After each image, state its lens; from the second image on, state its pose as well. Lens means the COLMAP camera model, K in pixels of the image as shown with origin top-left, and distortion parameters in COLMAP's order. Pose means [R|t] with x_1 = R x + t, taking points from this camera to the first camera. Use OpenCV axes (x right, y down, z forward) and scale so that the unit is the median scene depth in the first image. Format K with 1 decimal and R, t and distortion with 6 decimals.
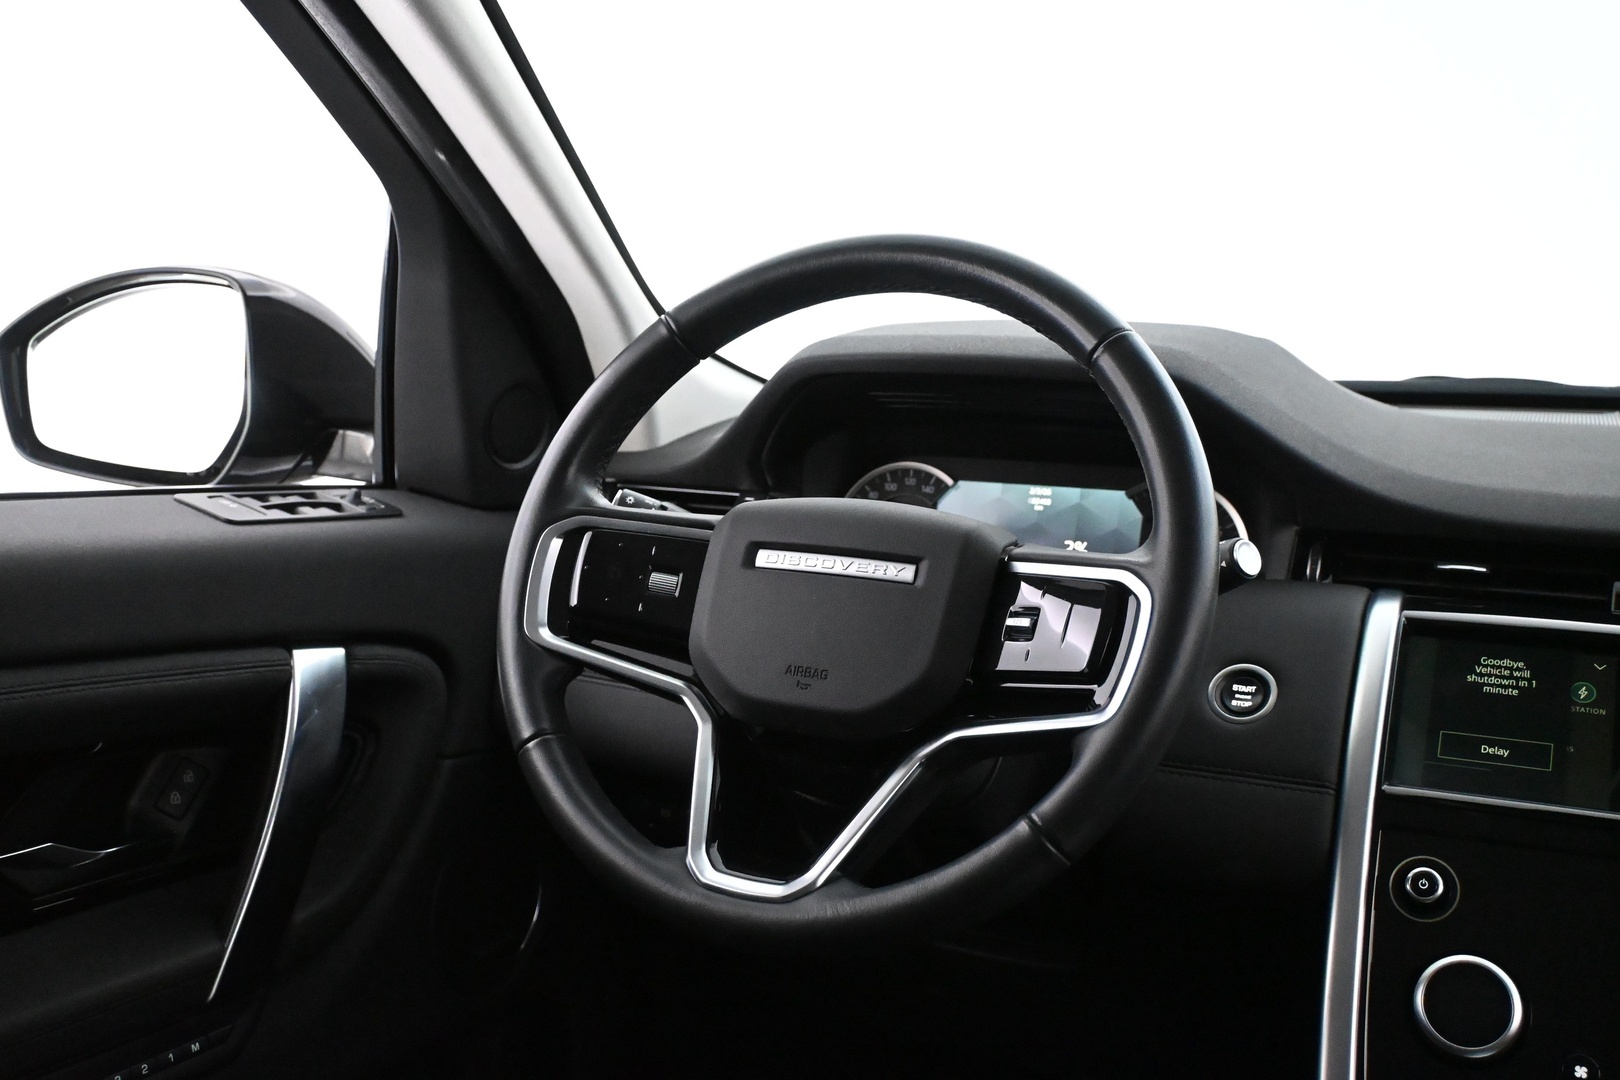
lens RADIAL K [[1562.4, 0, 810.0], [0, 1562.4, 540.0], [0, 0, 1]] dist [-0.001242, -0.011327]
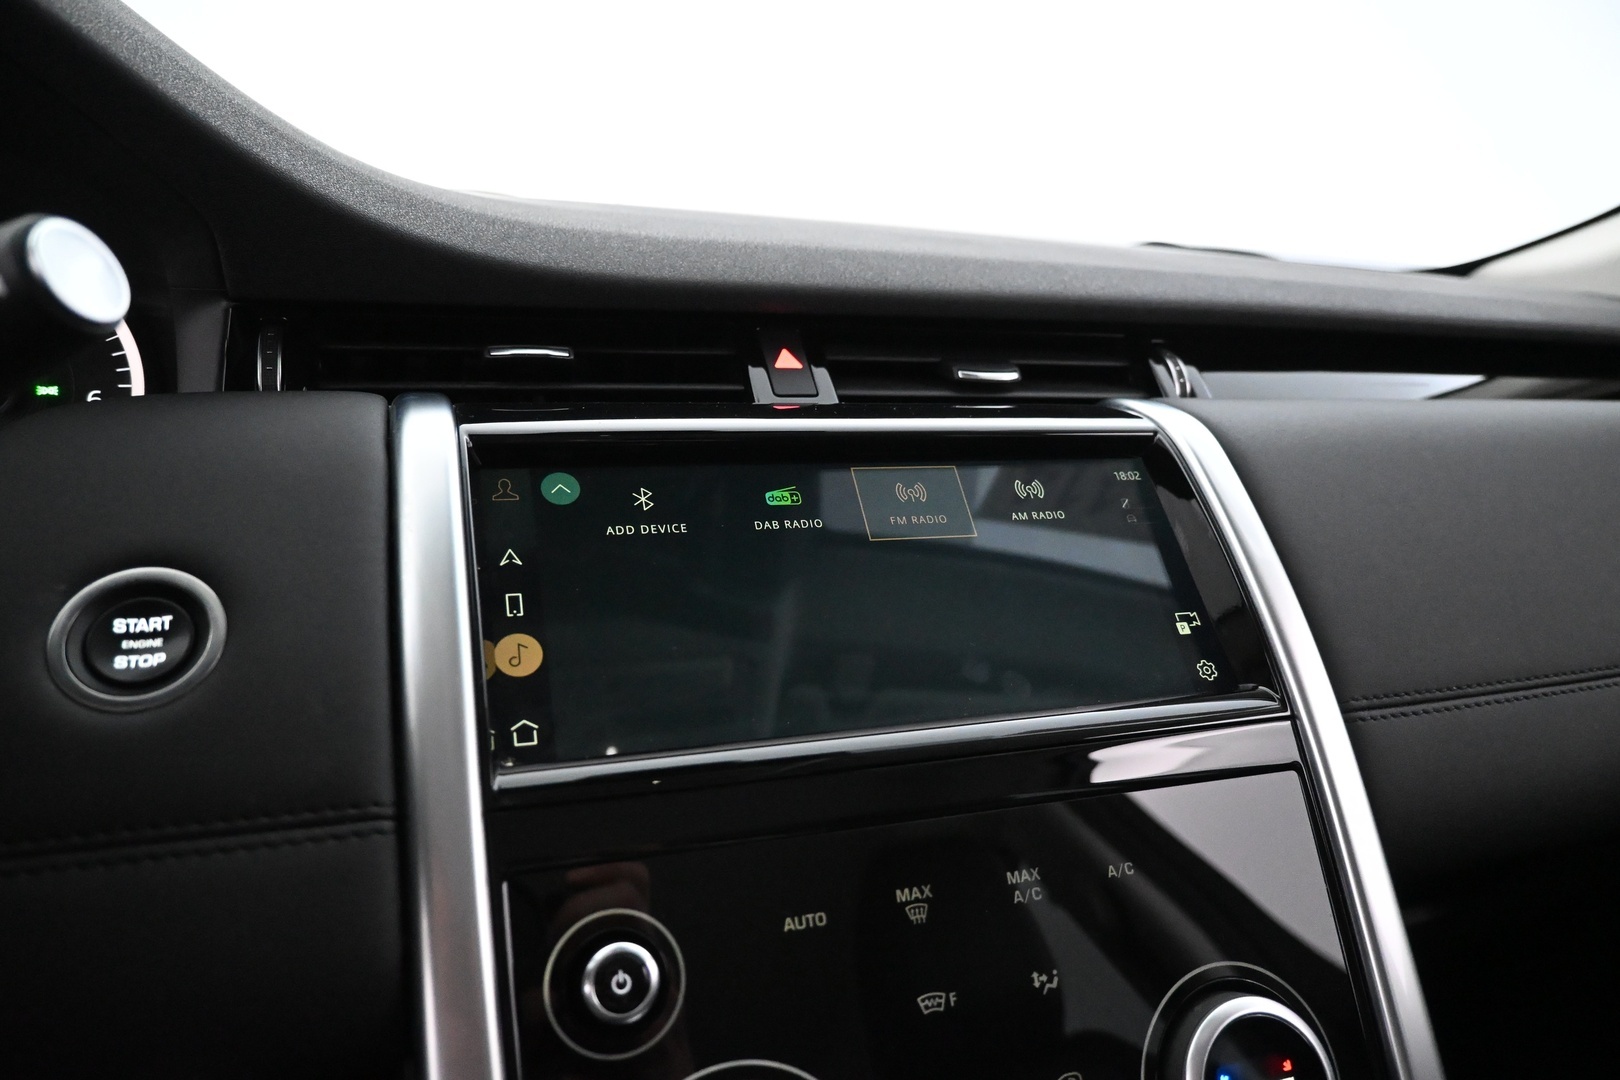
lens RADIAL K [[1090.9, 0, 810.0], [0, 1090.9, 540.0], [0, 0, 1]] dist [-0.002288, -0.001574]
pose [[0.703627, -0.134275, 0.697768, 0.208453], [0.076822, 0.990602, 0.113159, 0.053968], [-0.706405, -0.026018, 0.707330, 0.682304]]
